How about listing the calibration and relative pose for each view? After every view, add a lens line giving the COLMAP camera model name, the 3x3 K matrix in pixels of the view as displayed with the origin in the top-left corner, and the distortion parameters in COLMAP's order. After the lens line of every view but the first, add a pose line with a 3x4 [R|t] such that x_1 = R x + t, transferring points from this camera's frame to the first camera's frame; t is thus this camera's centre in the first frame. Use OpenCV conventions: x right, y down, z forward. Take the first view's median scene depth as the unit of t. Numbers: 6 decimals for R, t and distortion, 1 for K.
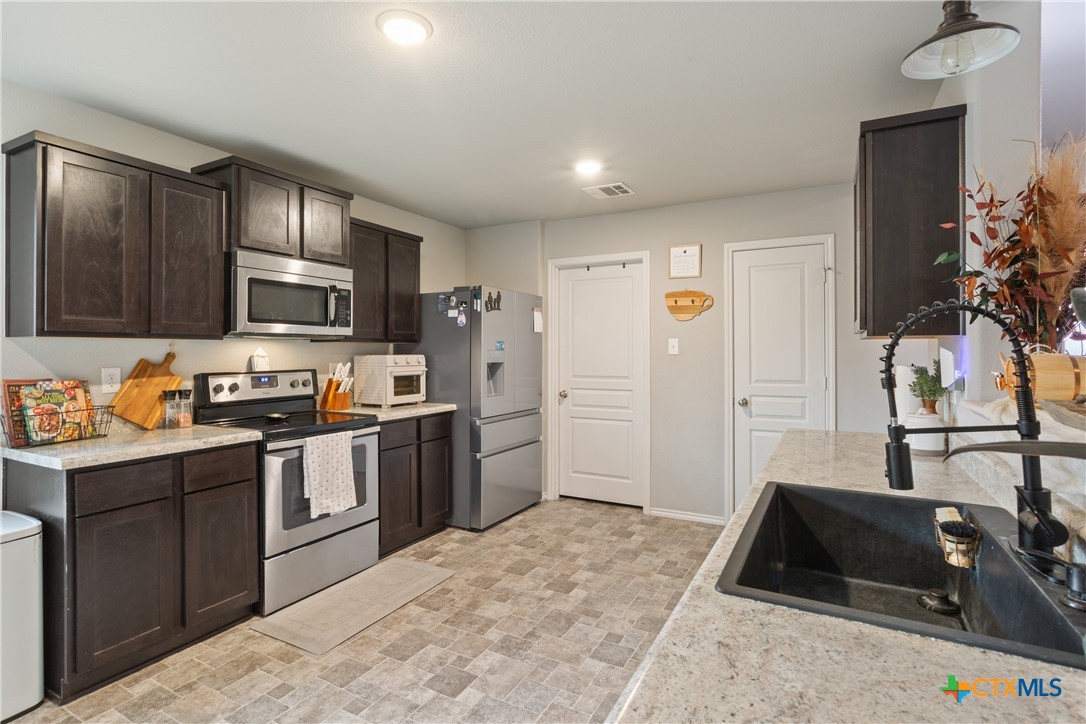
lens RADIAL K [[542.3, 0, 534.5], [0, 542.3, 354.8], [0, 0, 1]] dist [-0.009596, 0.001501]
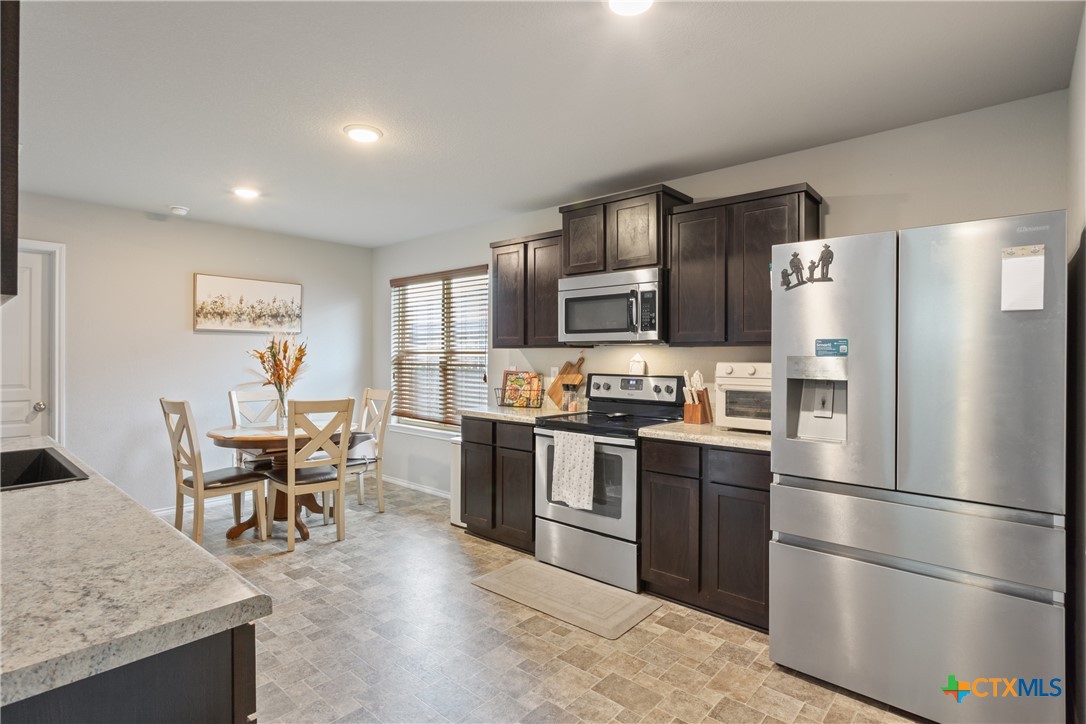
lens RADIAL K [[542.3, 0, 526.1], [0, 542.3, 361.8], [0, 0, 1]] dist [-0.009596, 0.001501]
pose [[-0.230816, 0.011152, -0.972933, 0.686903], [-0.010674, 0.999845, 0.013993, -0.010566], [0.972939, 0.013615, -0.230662, 1.127905]]
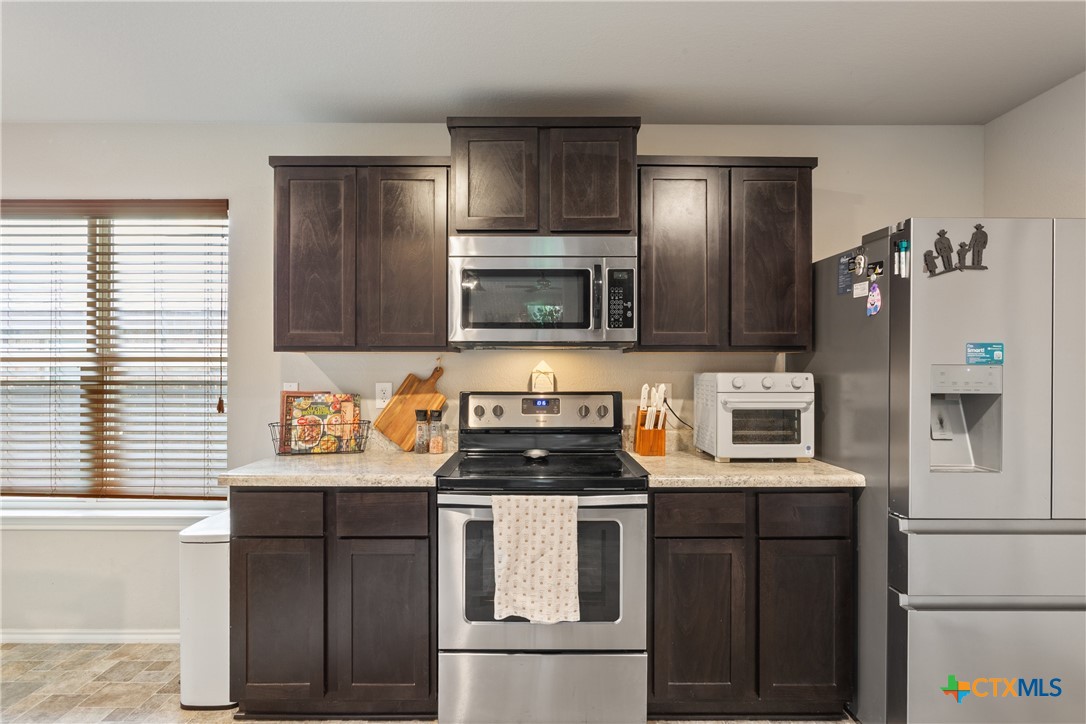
lens RADIAL K [[542.3, 0, 535.4], [0, 542.3, 365.6], [0, 0, 1]] dist [-0.009596, 0.001501]
pose [[0.486202, 0.003184, -0.873841, 0.179549], [-0.007229, 0.999974, -0.000378, -0.007104], [0.873817, 0.006501, 0.486212, 0.669199]]
